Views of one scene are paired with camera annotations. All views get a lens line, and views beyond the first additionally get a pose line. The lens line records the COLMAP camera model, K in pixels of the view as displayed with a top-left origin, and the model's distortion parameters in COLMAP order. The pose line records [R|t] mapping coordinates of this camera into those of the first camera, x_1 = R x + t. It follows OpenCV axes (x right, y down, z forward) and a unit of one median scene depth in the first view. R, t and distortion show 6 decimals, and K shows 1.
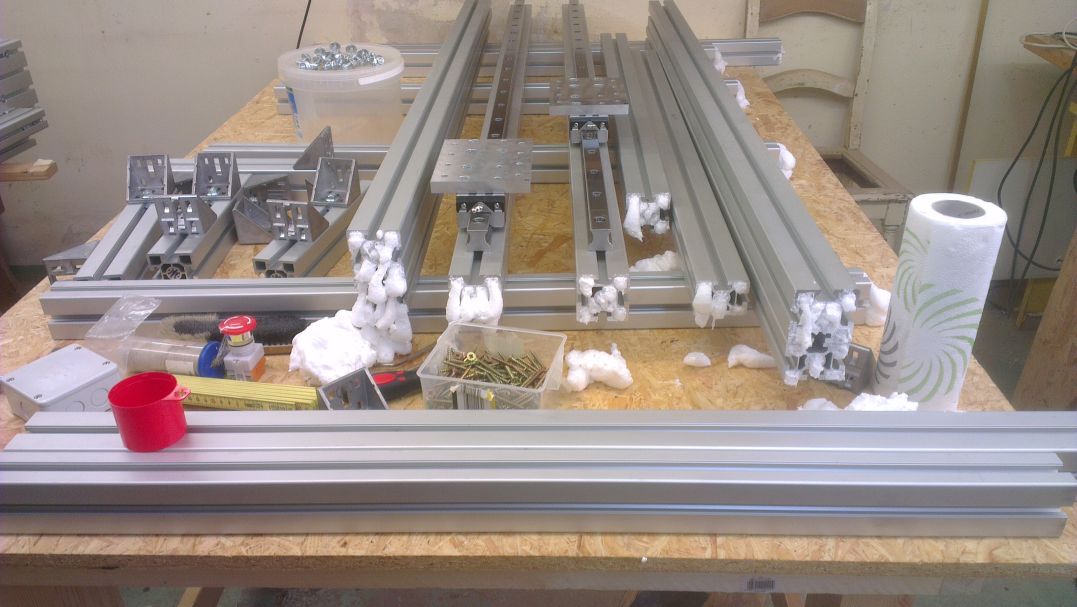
lens RADIAL K [[878.9, 0, 538.5], [0, 878.9, 303.5], [0, 0, 1]] dist [0.178741, -0.330193]
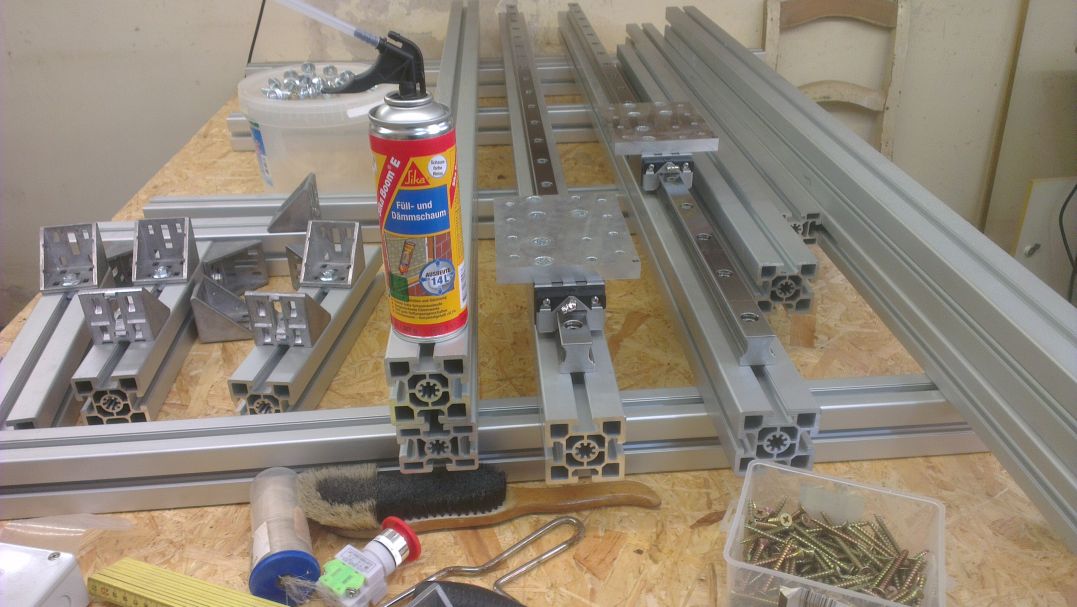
lens RADIAL K [[878.9, 0, 538.5], [0, 878.9, 303.5], [0, 0, 1]] dist [0.178741, -0.330193]
pose [[0.997090, -0.036097, 0.067139, -0.106966], [0.036727, 0.999292, -0.008178, -0.081483], [-0.066797, 0.010620, 0.997710, 0.249659]]
